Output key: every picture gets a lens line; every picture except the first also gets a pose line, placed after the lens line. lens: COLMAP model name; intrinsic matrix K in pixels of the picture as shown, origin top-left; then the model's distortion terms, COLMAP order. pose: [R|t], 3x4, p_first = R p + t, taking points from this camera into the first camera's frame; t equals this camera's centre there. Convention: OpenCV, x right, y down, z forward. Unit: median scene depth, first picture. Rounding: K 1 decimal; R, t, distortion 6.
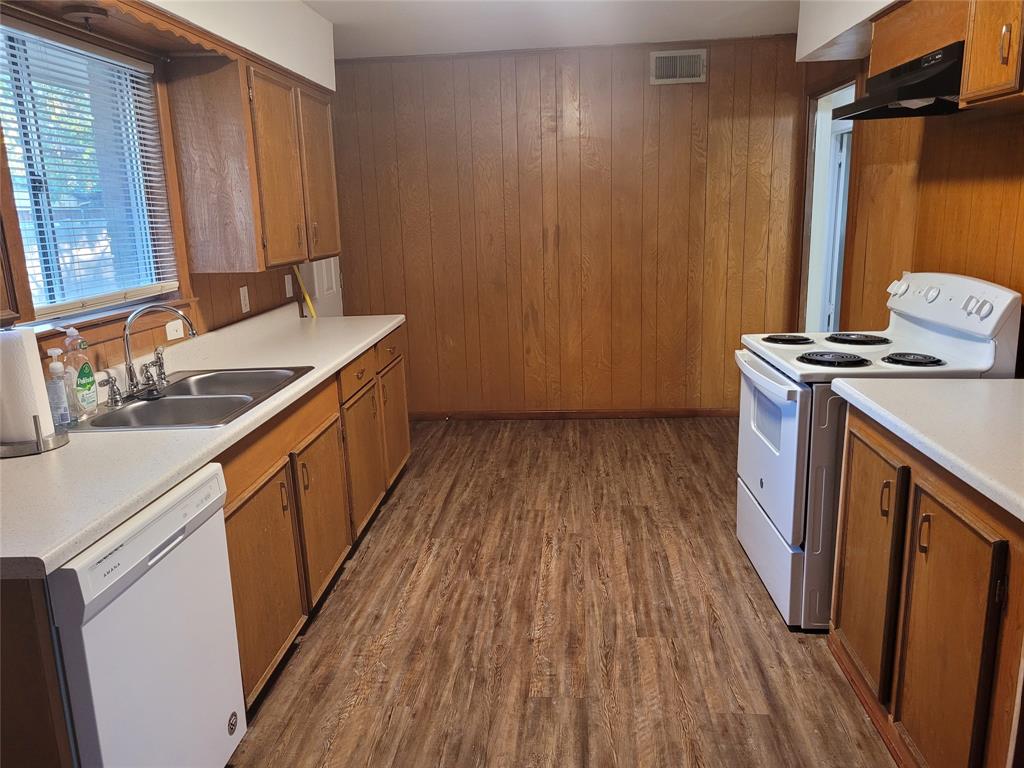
lens RADIAL K [[773.0, 0, 506.9], [0, 773.0, 377.3], [0, 0, 1]] dist [0.061346, -0.049280]
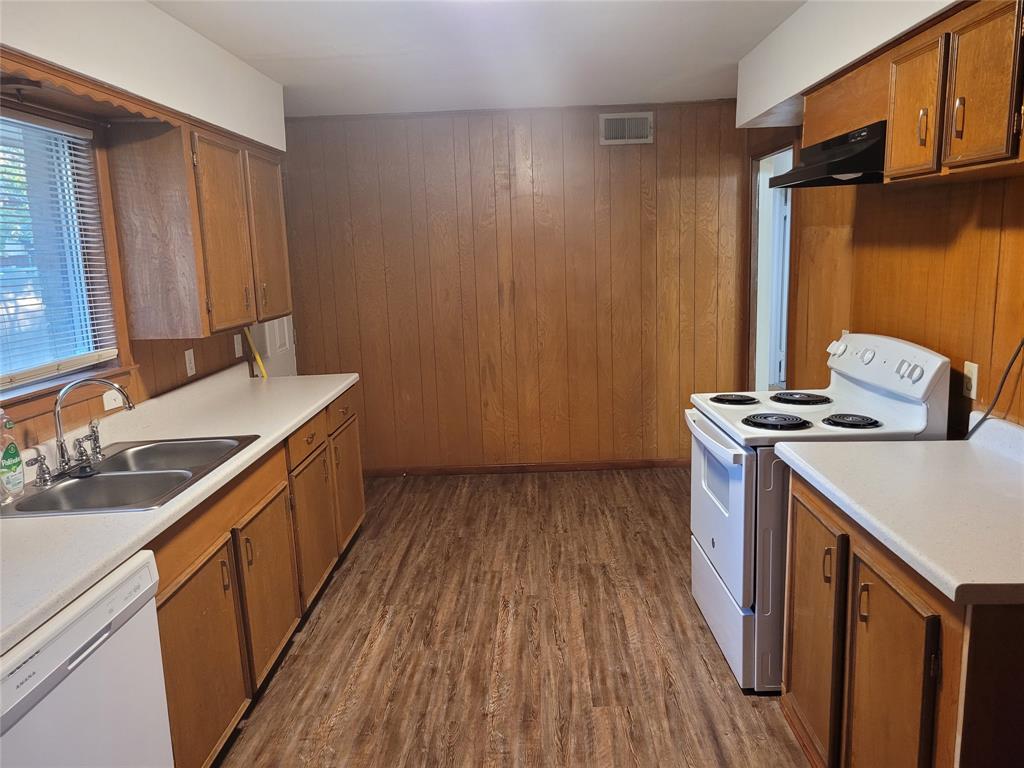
lens RADIAL K [[773.0, 0, 520.7], [0, 773.0, 382.8], [0, 0, 1]] dist [0.061346, -0.049280]
pose [[0.997913, -0.013636, 0.063121, 0.017253], [0.016537, 0.998820, -0.045665, -0.028867], [-0.062424, 0.046613, 0.996961, 0.001444]]
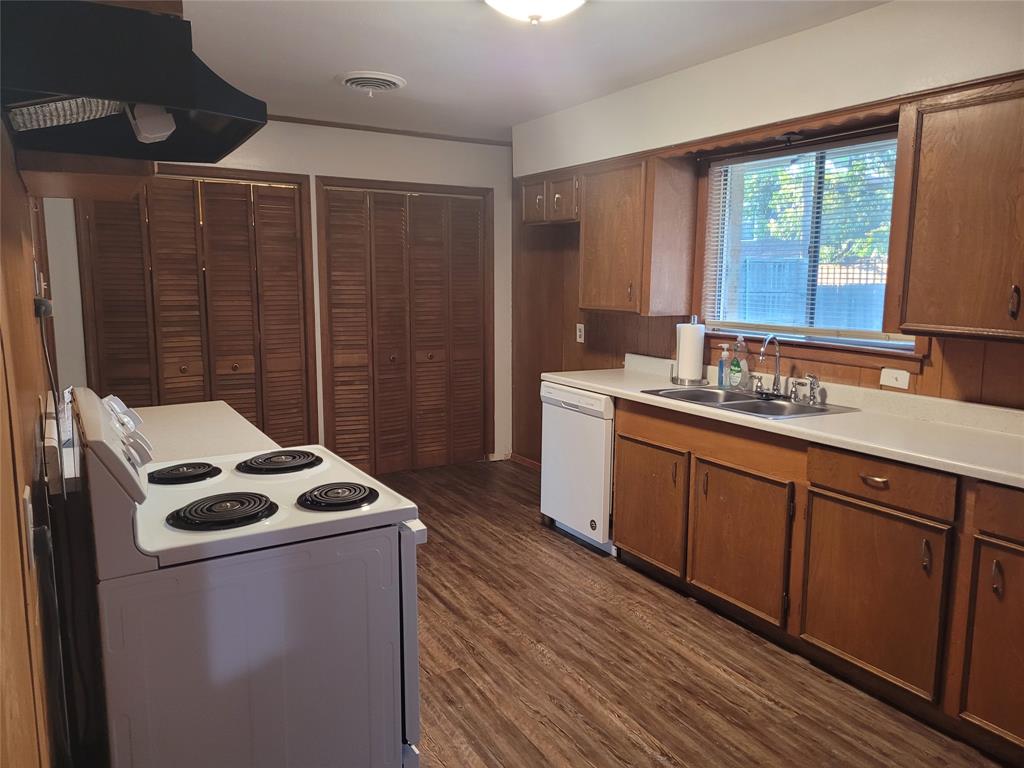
lens RADIAL K [[773.0, 0, 519.9], [0, 773.0, 387.0], [0, 0, 1]] dist [0.061346, -0.049280]
pose [[-0.821820, 0.110390, -0.558950, 0.584489], [-0.100308, 0.937693, 0.332671, -0.353521], [0.560847, 0.329463, -0.759542, 1.540619]]
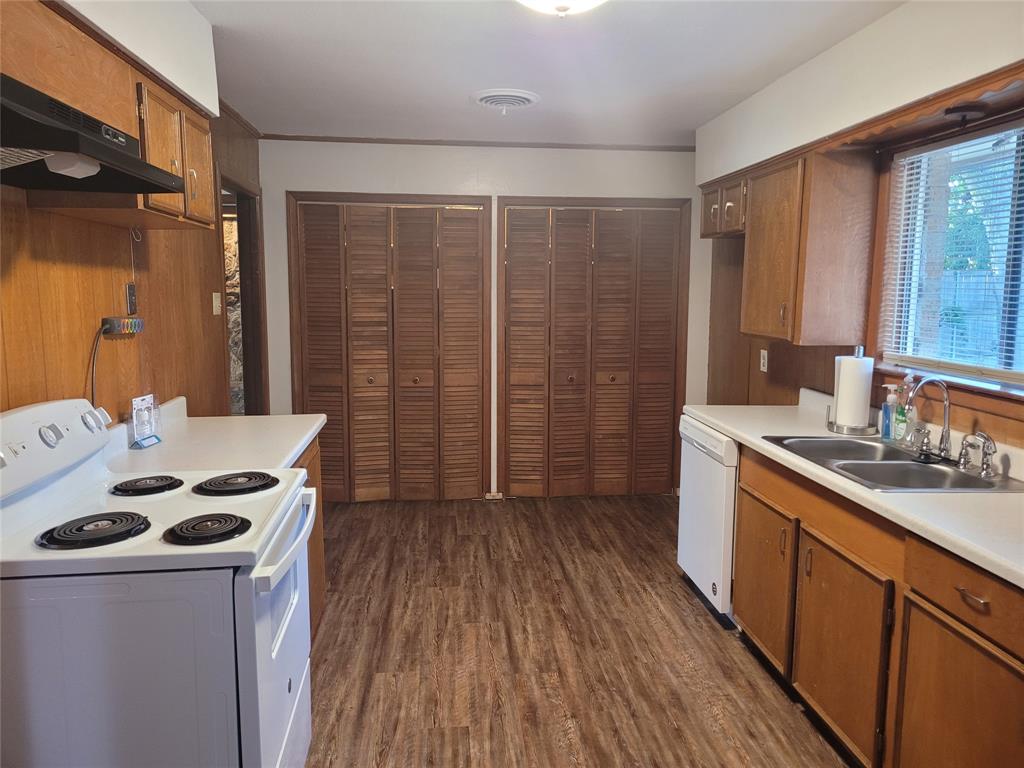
lens RADIAL K [[773.0, 0, 510.2], [0, 773.0, 379.2], [0, 0, 1]] dist [0.061346, -0.049280]
pose [[-0.985008, 0.047940, -0.165712, 0.229347], [-0.009880, 0.943354, 0.331641, -0.362594], [0.172224, 0.328306, -0.928738, 1.580108]]
